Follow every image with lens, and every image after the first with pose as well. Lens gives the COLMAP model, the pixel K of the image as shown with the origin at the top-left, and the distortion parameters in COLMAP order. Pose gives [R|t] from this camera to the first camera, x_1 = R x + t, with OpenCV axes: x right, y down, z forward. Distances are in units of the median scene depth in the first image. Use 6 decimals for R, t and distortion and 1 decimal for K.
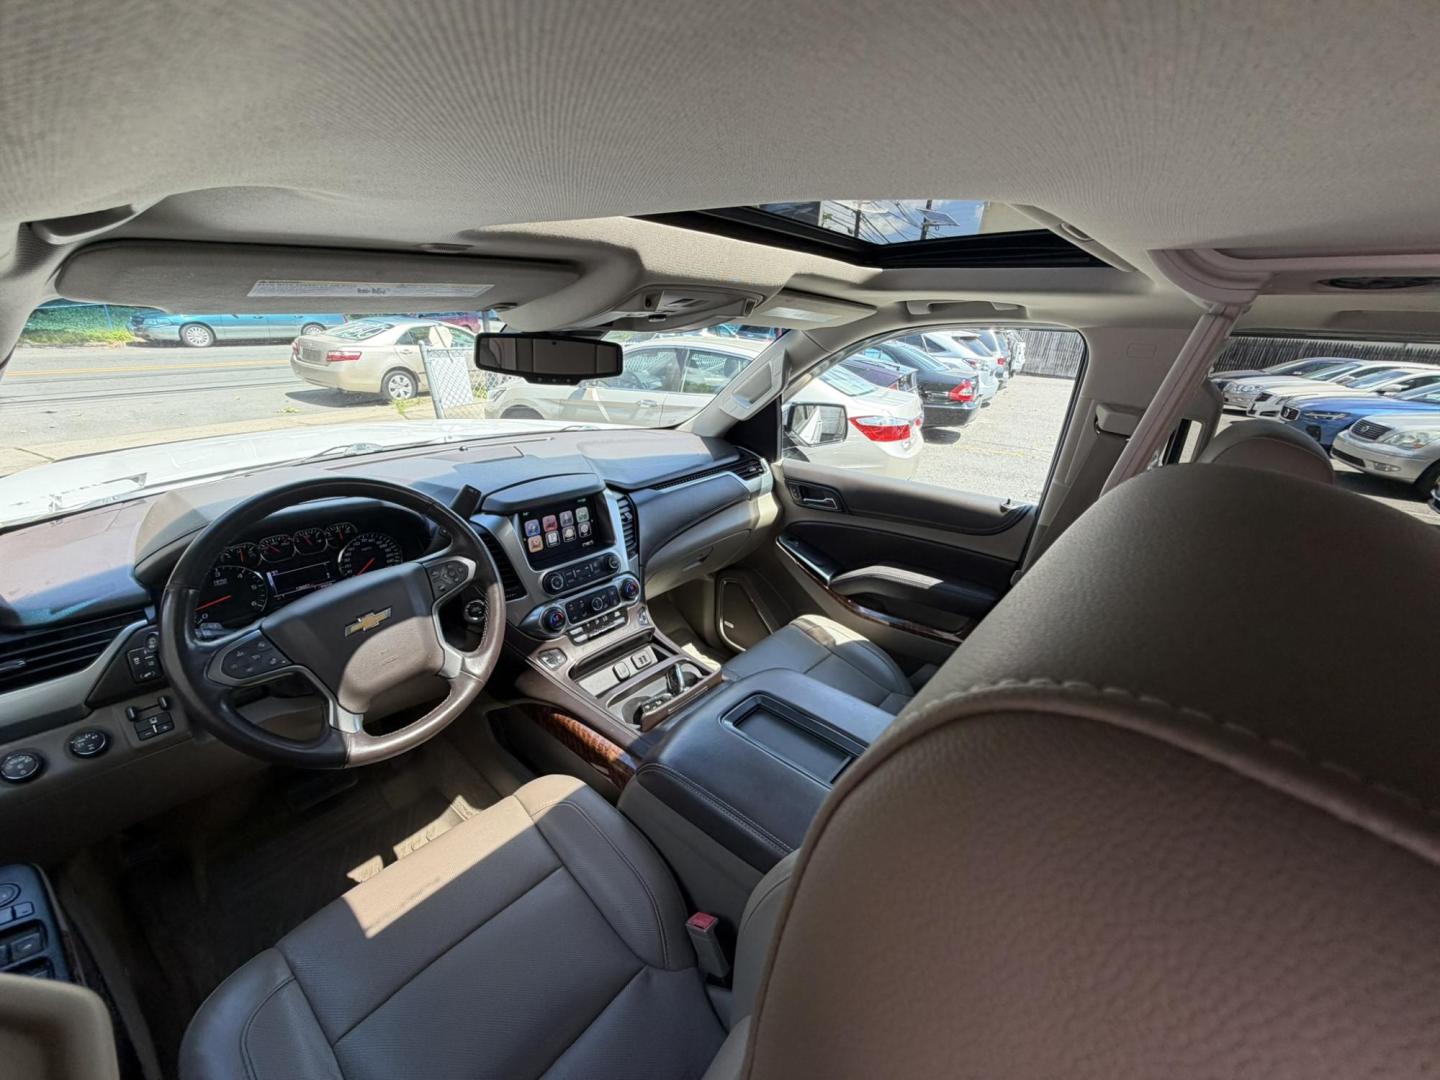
lens RADIAL K [[583.0, 0, 716.4], [0, 583.0, 545.8], [0, 0, 1]] dist [0.000375, 0.000062]
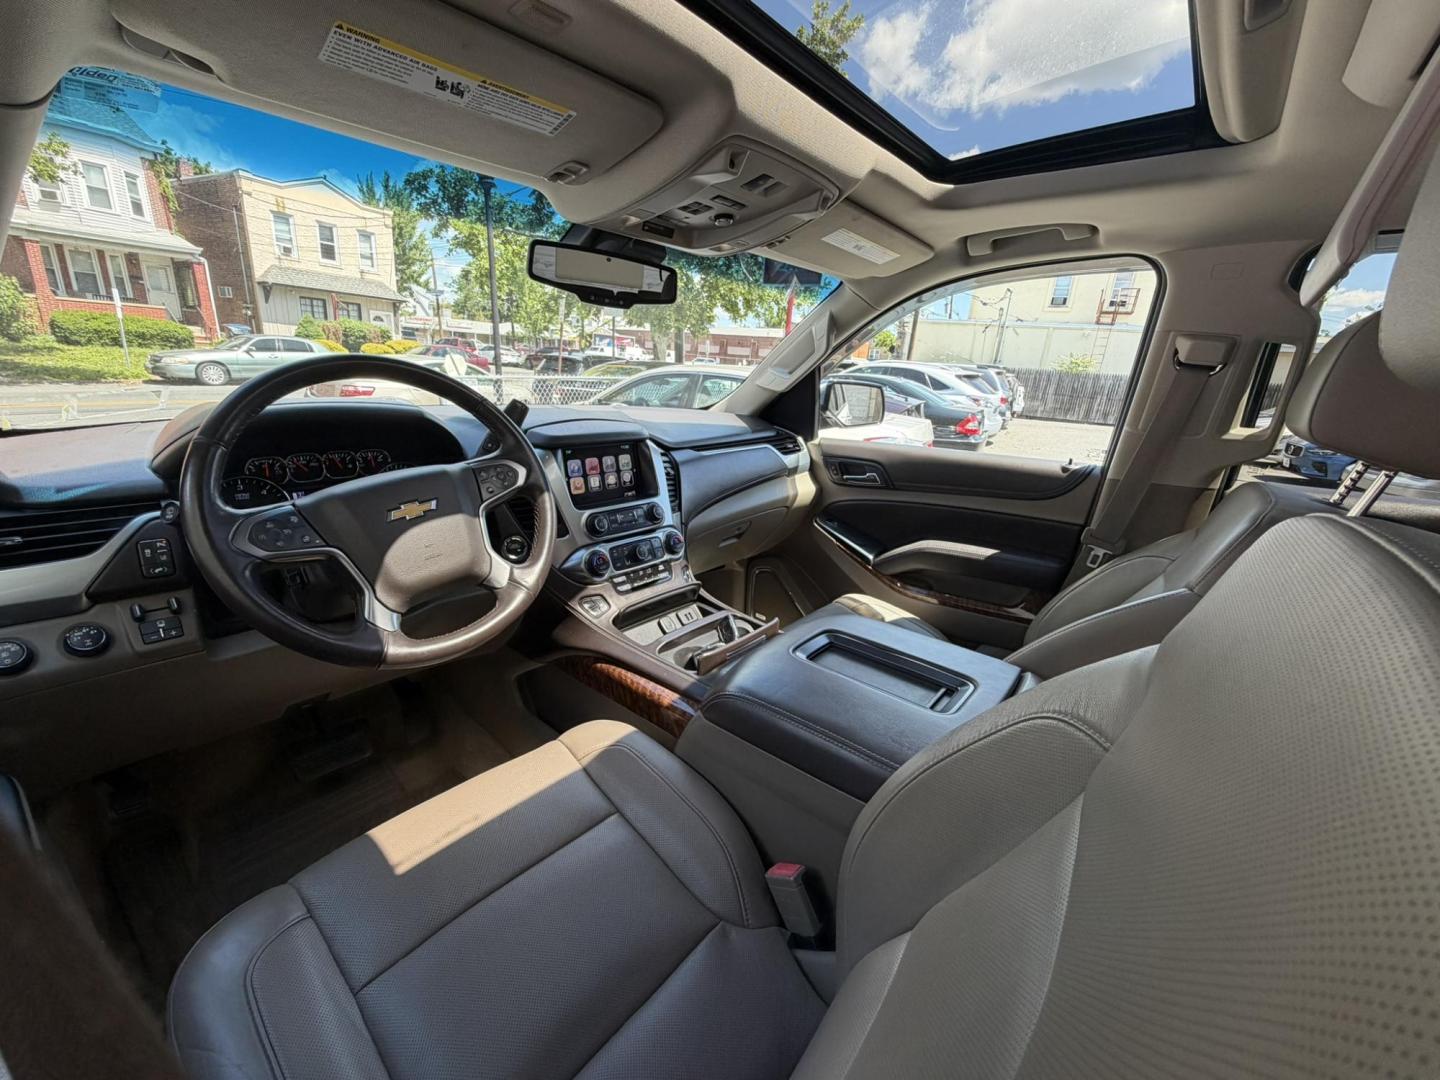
lens RADIAL K [[583.0, 0, 716.4], [0, 583.0, 545.8], [0, 0, 1]] dist [0.000375, 0.000062]
pose [[0.999988, 0.004890, -0.000786, -0.088174], [-0.004937, 0.996952, -0.077867, 0.166088], [0.000403, 0.077870, 0.996963, 0.079453]]
